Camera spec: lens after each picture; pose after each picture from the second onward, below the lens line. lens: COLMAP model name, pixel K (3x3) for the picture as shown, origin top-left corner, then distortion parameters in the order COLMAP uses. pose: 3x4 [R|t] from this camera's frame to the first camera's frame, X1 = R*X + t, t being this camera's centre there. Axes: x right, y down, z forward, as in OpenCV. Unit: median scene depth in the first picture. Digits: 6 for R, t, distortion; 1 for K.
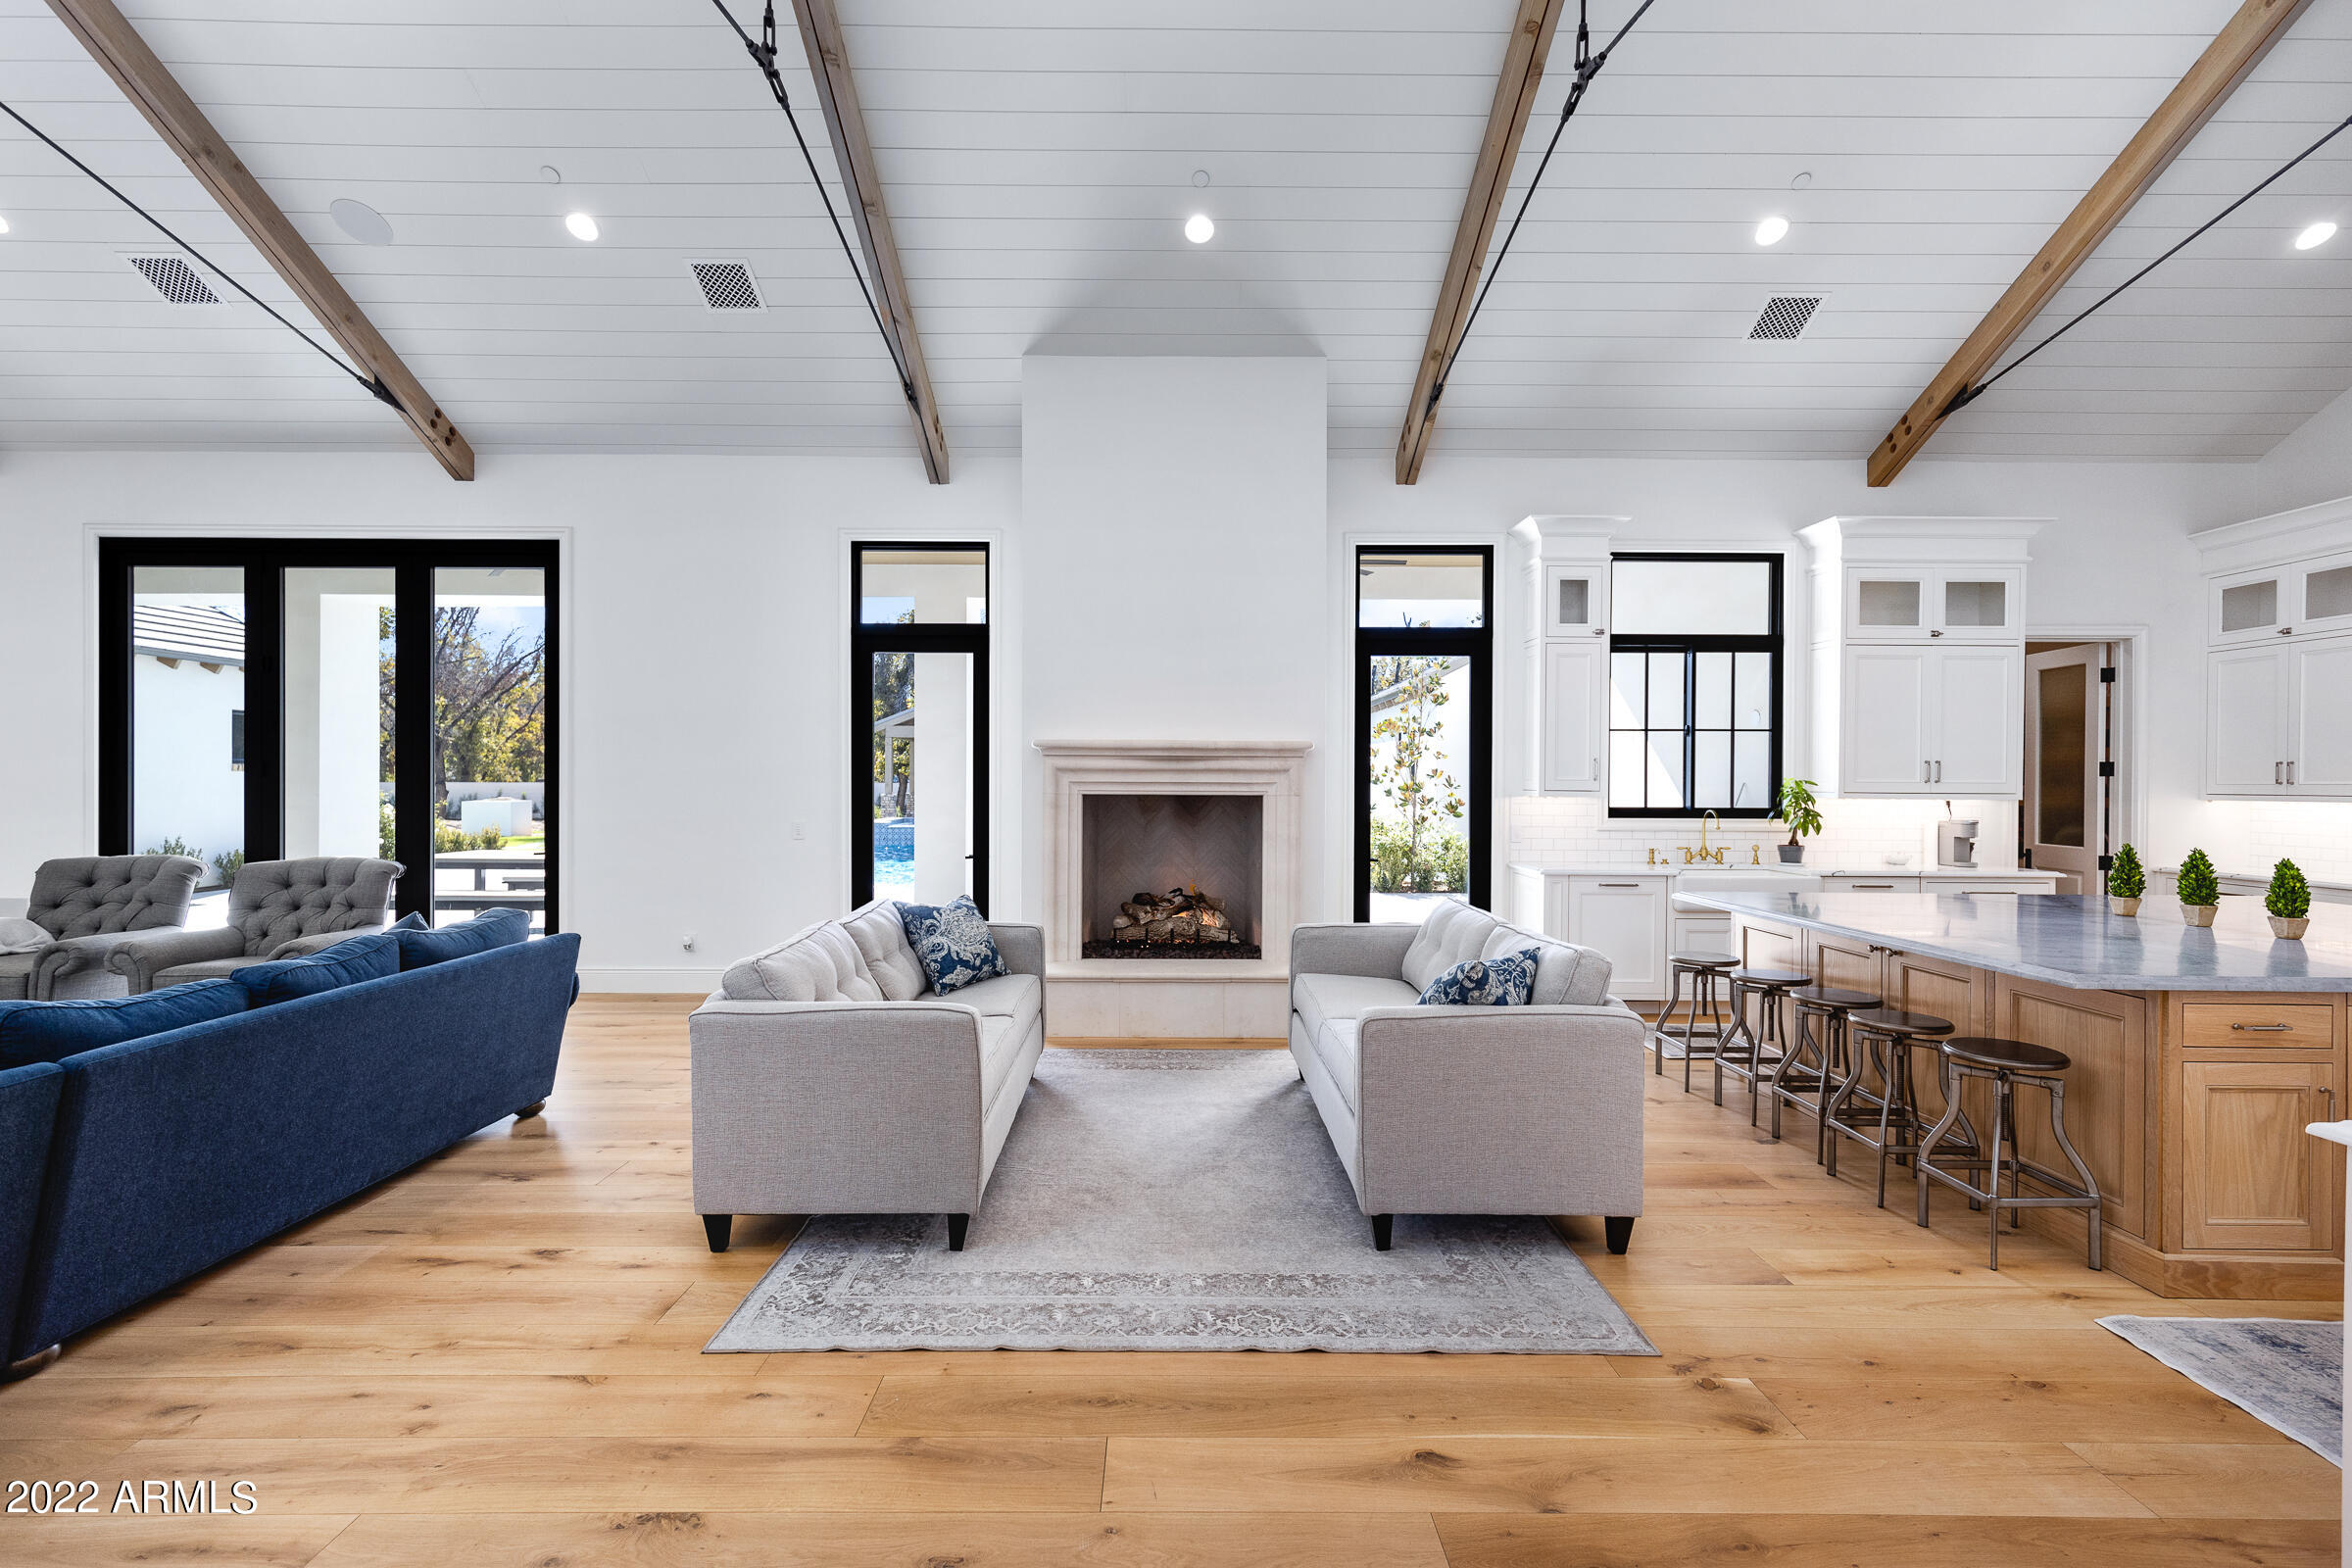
lens RADIAL K [[1058.0, 0, 1181.1], [0, 1058.0, 774.6], [0, 0, 1]] dist [0.004262, 0.000904]
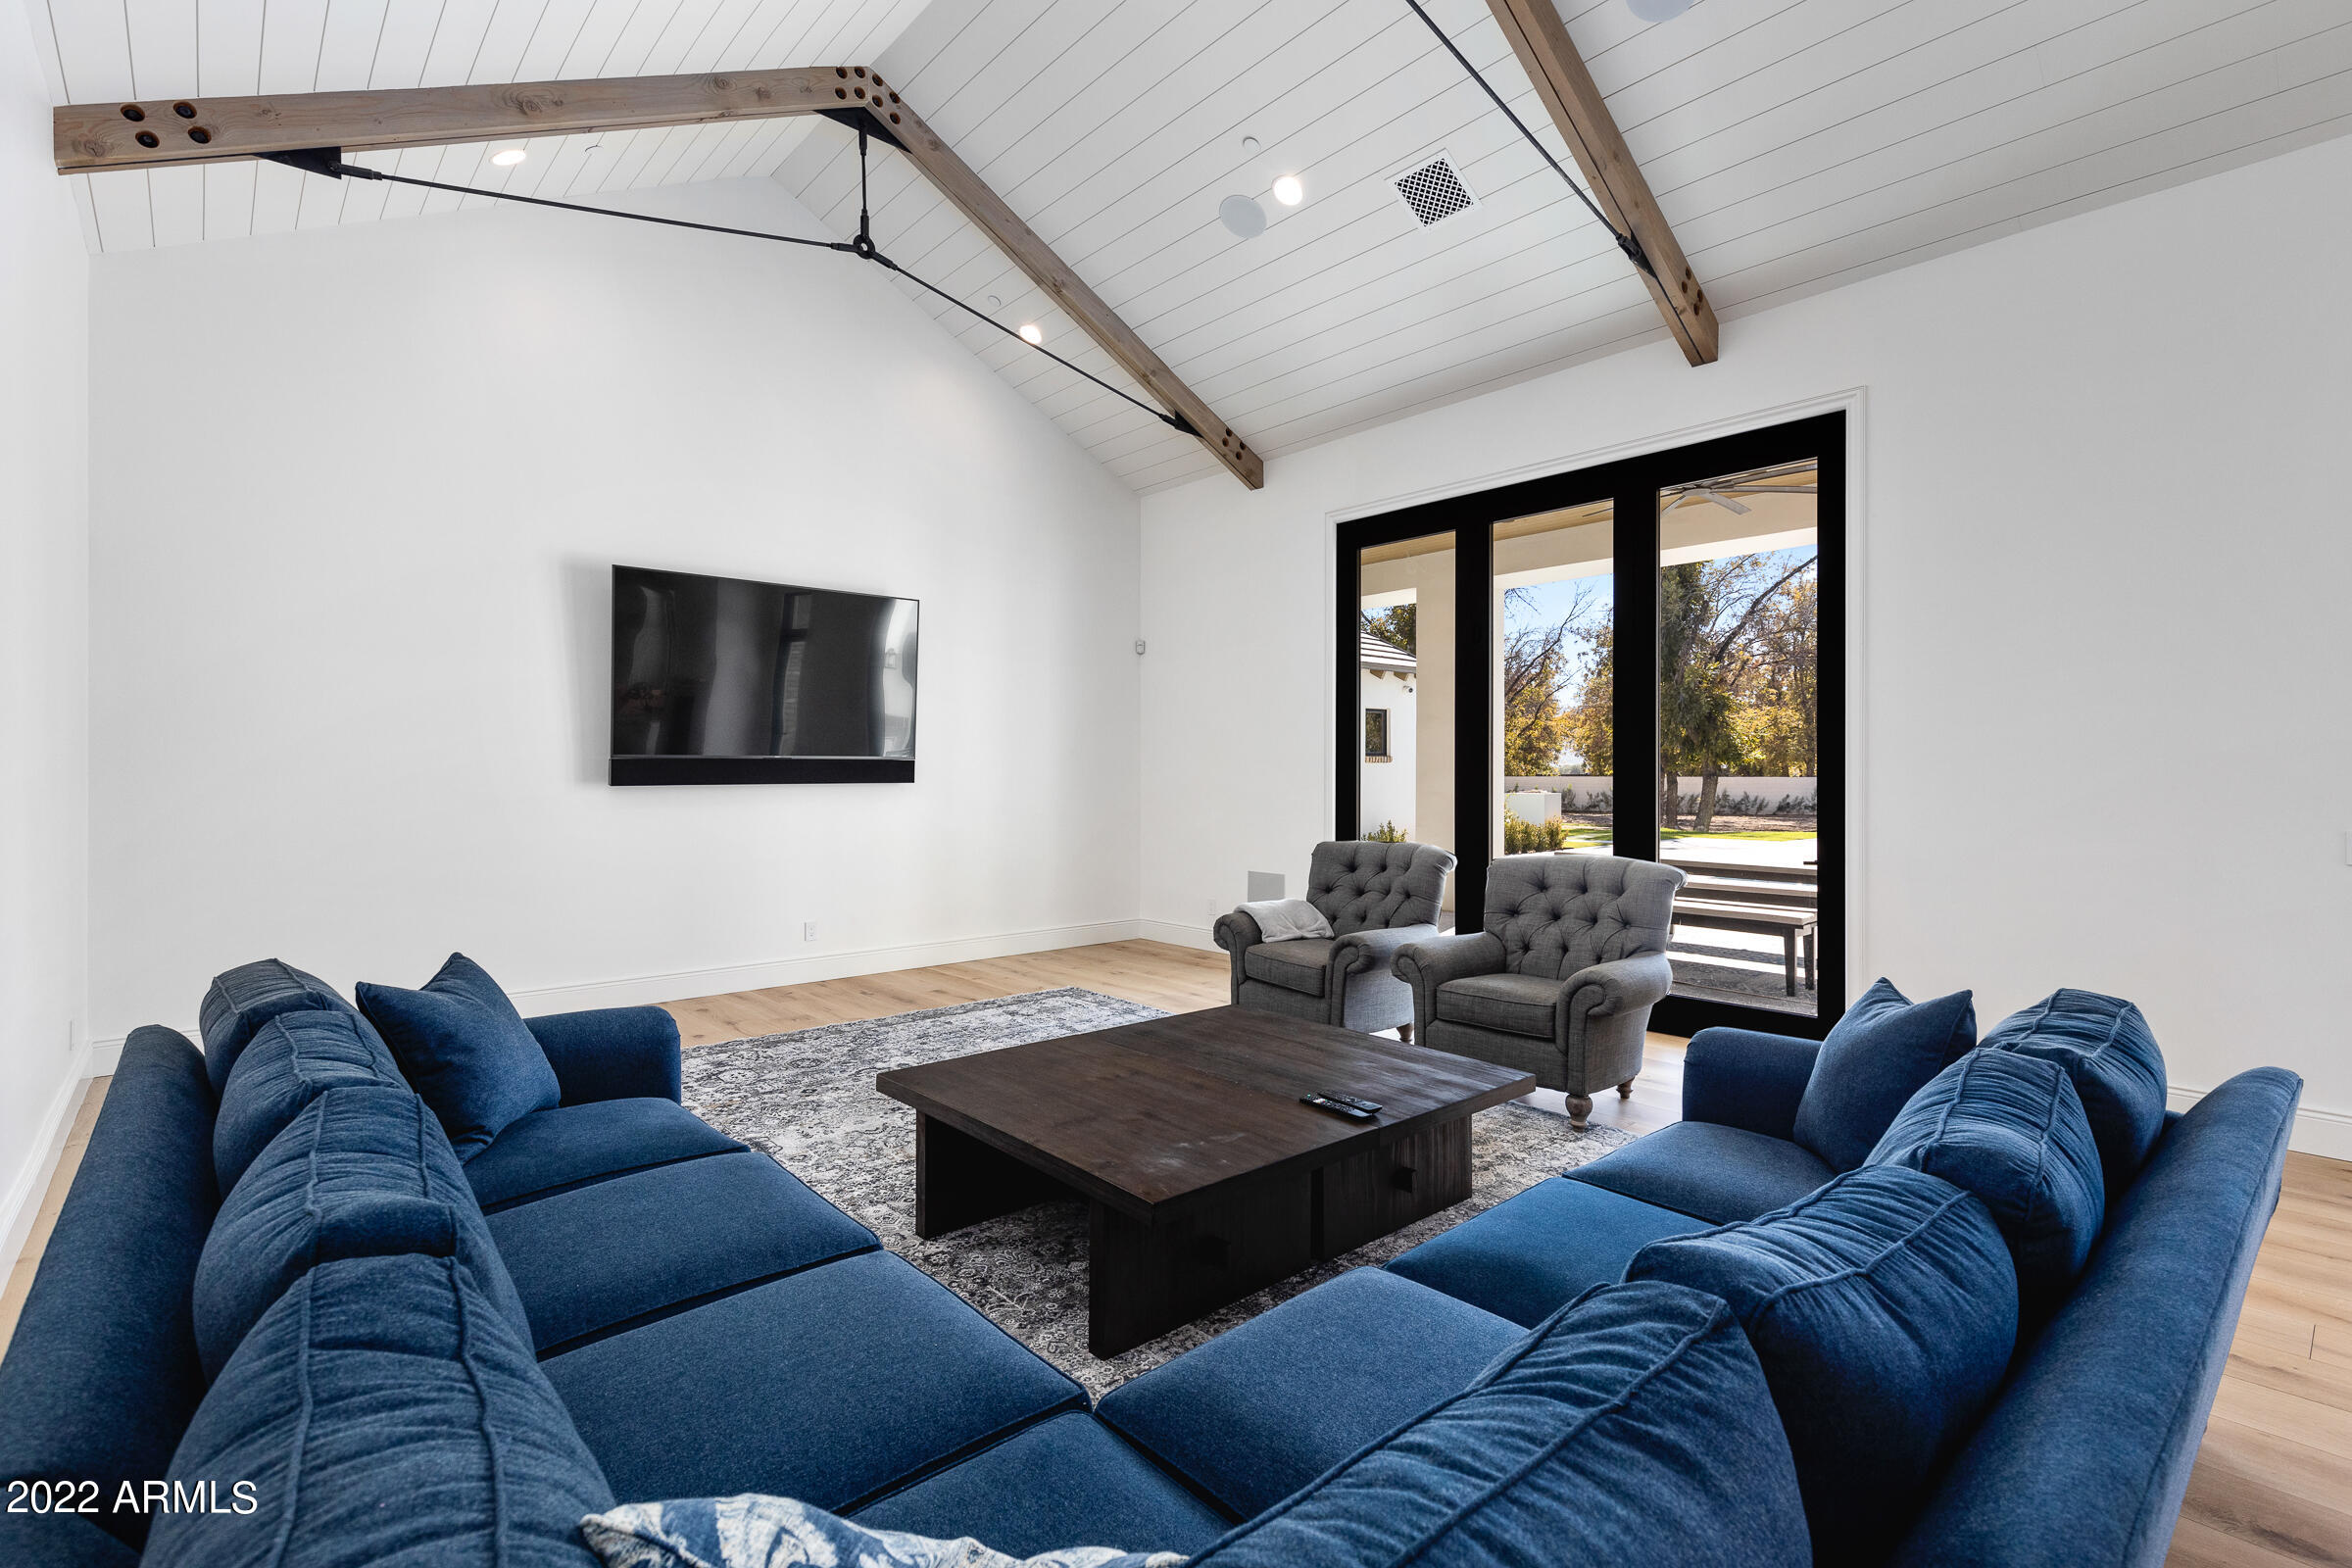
lens RADIAL K [[1058.0, 0, 1176.1], [0, 1058.0, 784.2], [0, 0, 1]] dist [0.004262, 0.000904]
pose [[0.662787, -0.000646, -0.748808, -0.367451], [0.008797, 0.999937, 0.006924, 0.013865], [0.748757, -0.011176, 0.662751, 0.218104]]
